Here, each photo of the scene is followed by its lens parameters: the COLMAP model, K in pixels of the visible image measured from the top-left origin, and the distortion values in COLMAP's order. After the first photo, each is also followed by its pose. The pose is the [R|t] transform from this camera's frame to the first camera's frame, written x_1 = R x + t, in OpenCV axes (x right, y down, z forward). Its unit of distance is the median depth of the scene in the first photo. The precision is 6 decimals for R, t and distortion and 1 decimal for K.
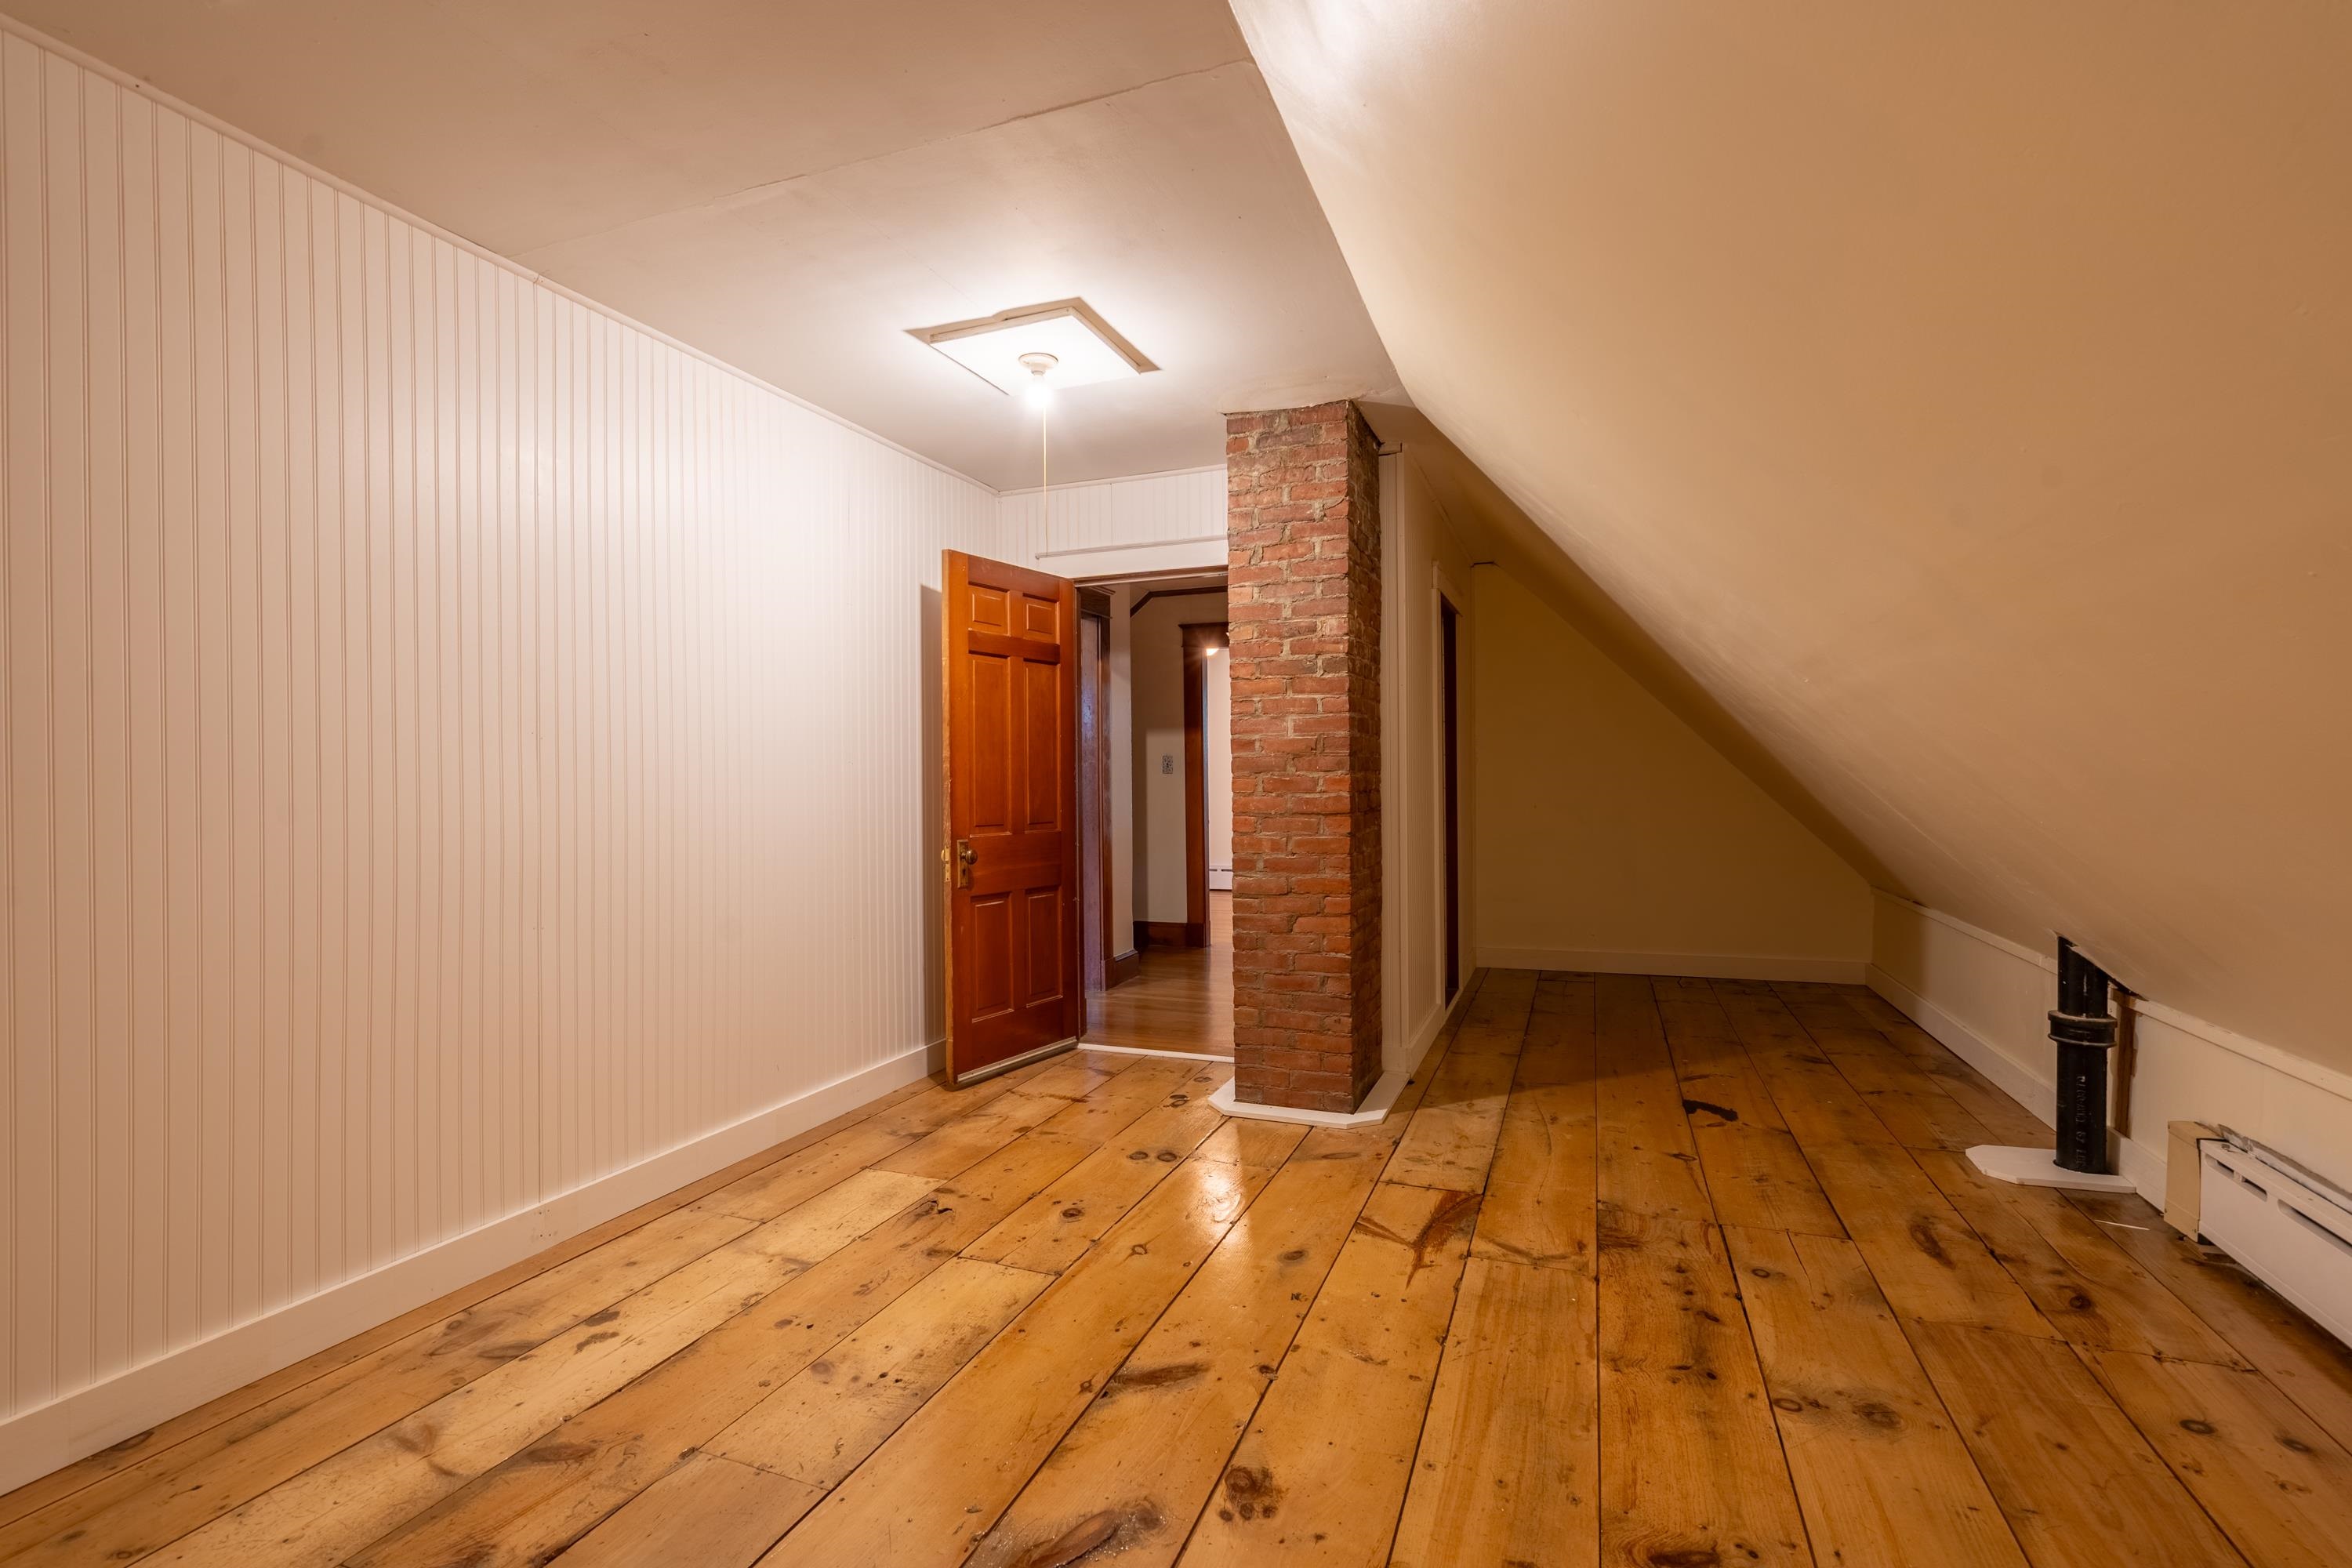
lens RADIAL K [[1076.9, 0, 1176.6], [0, 1076.9, 782.9], [0, 0, 1]] dist [-0.000077, -0.000583]
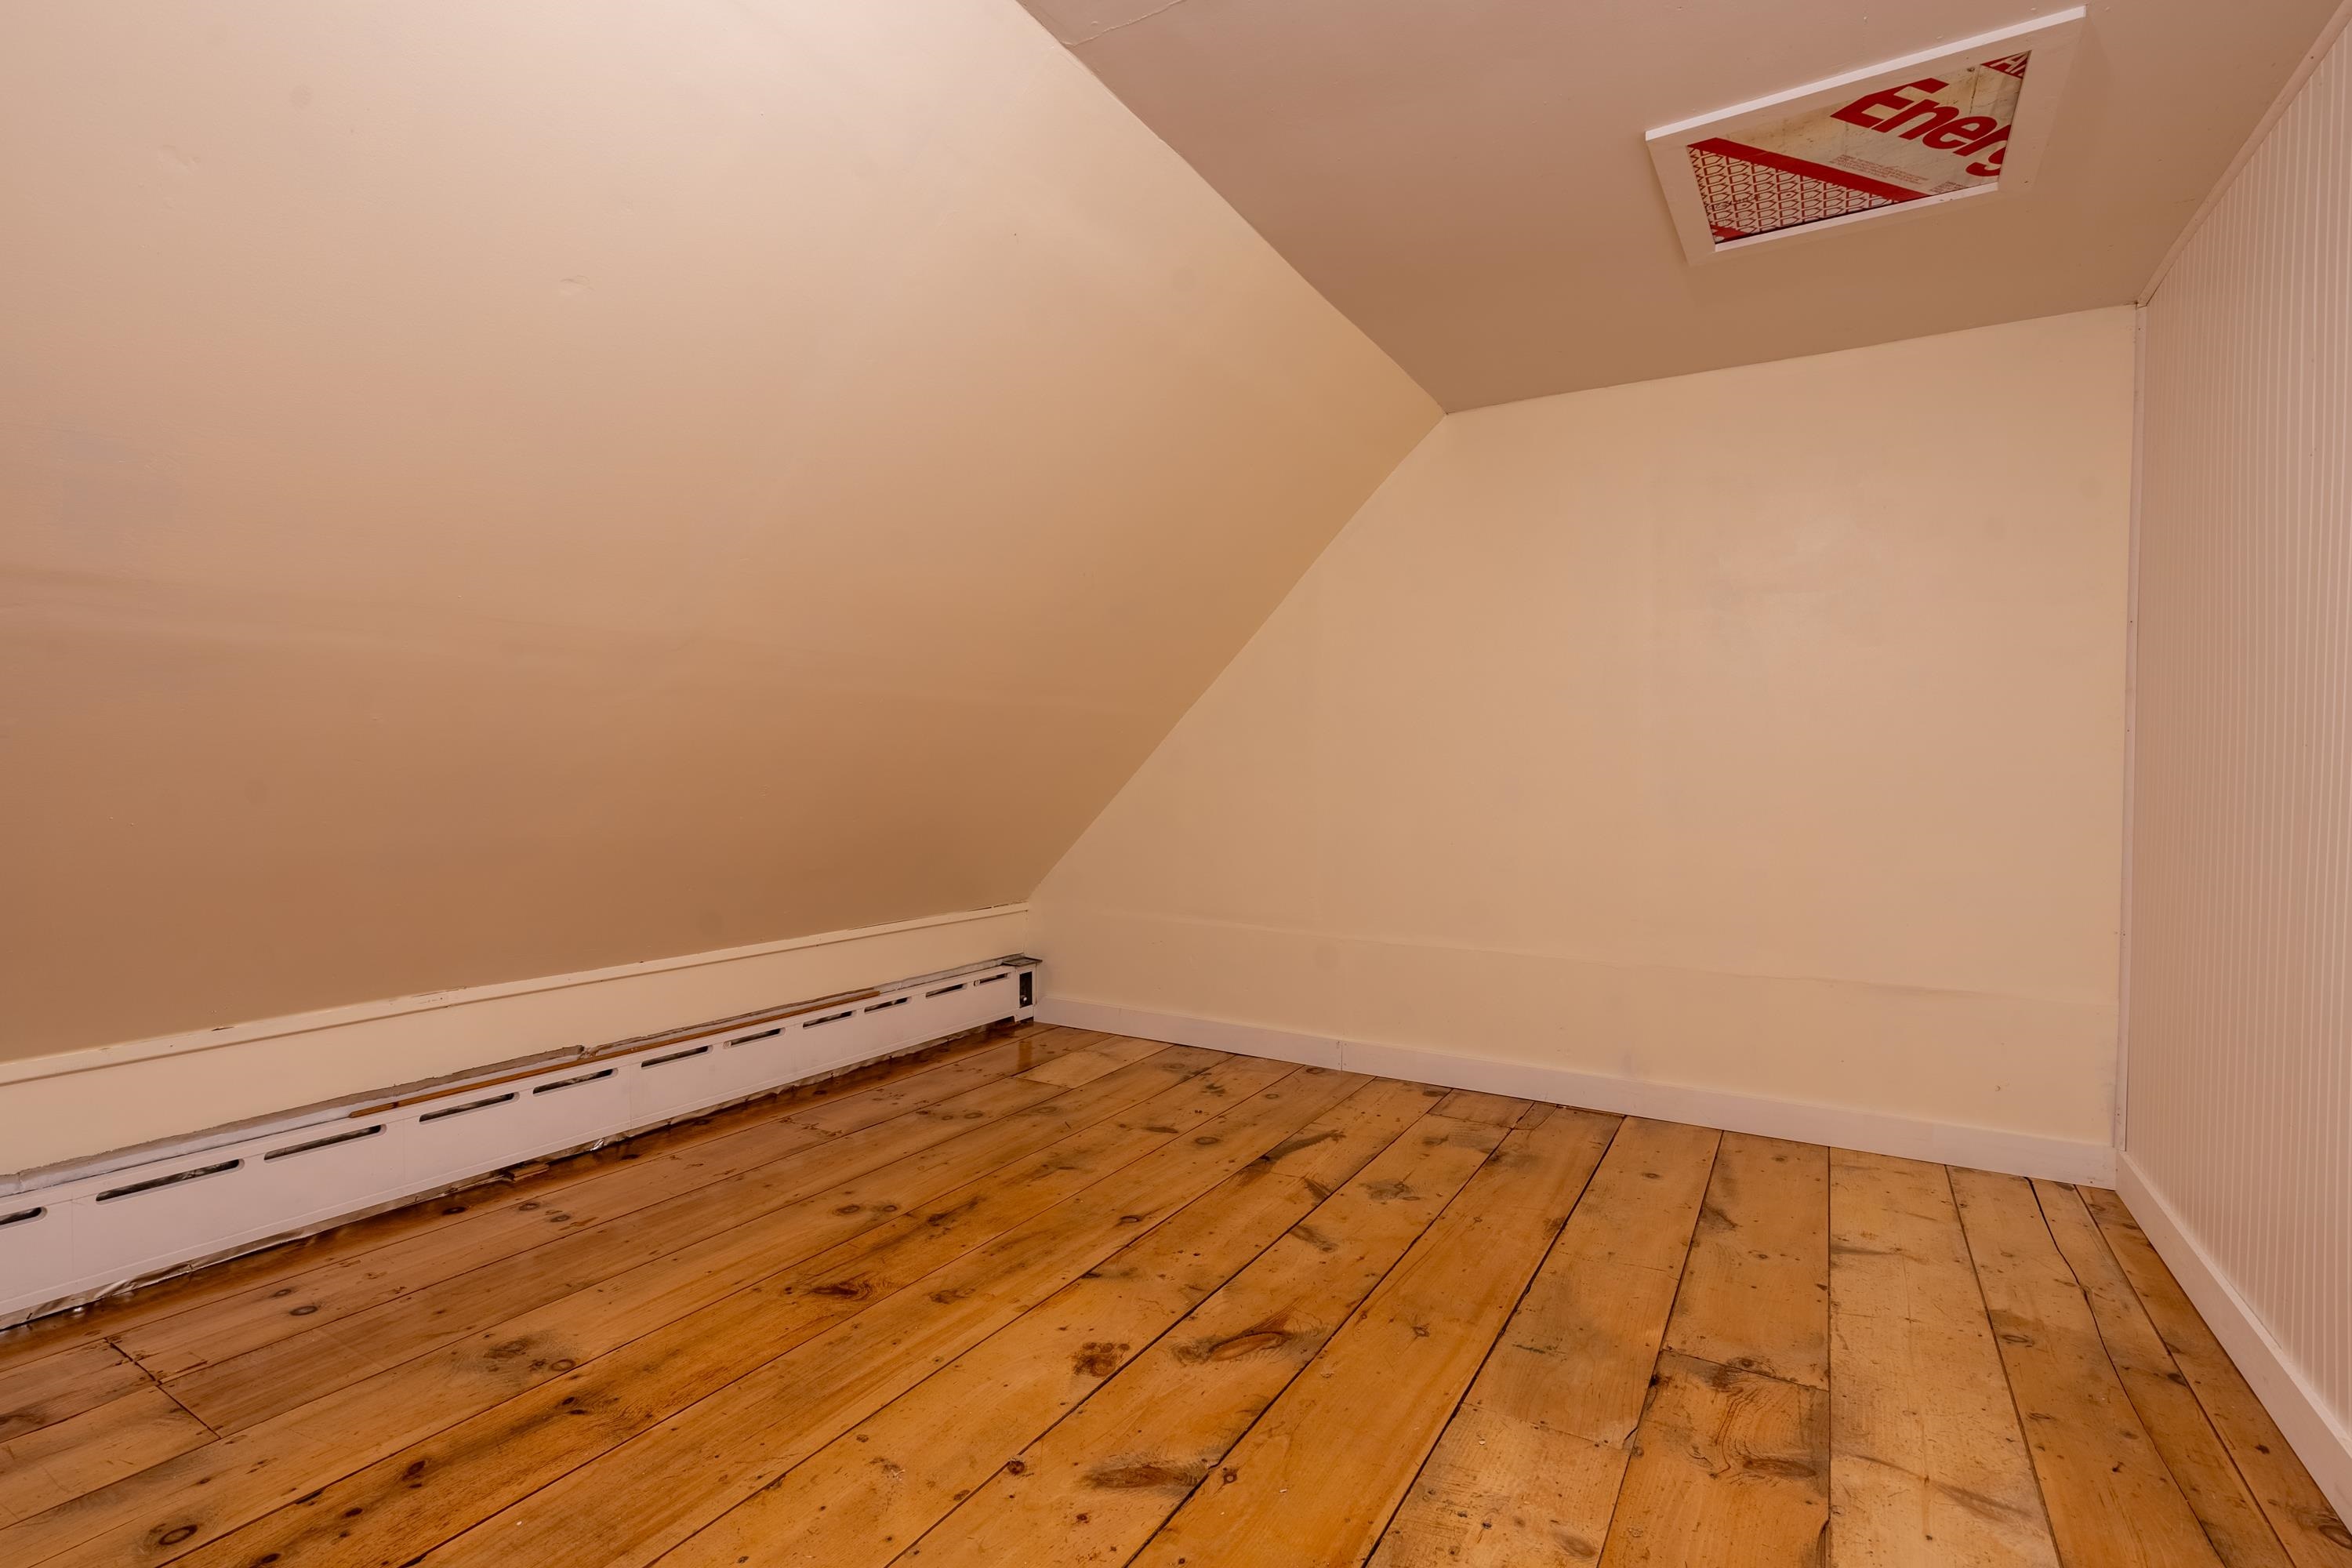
lens RADIAL K [[1076.9, 0, 1172.9], [0, 1076.9, 778.4], [0, 0, 1]] dist [-0.000077, -0.000583]
pose [[-0.986509, 0.000265, 0.163707, -0.189292], [0.002285, 0.999924, 0.012153, -0.003590], [-0.163692, 0.012363, -0.986434, 1.947278]]
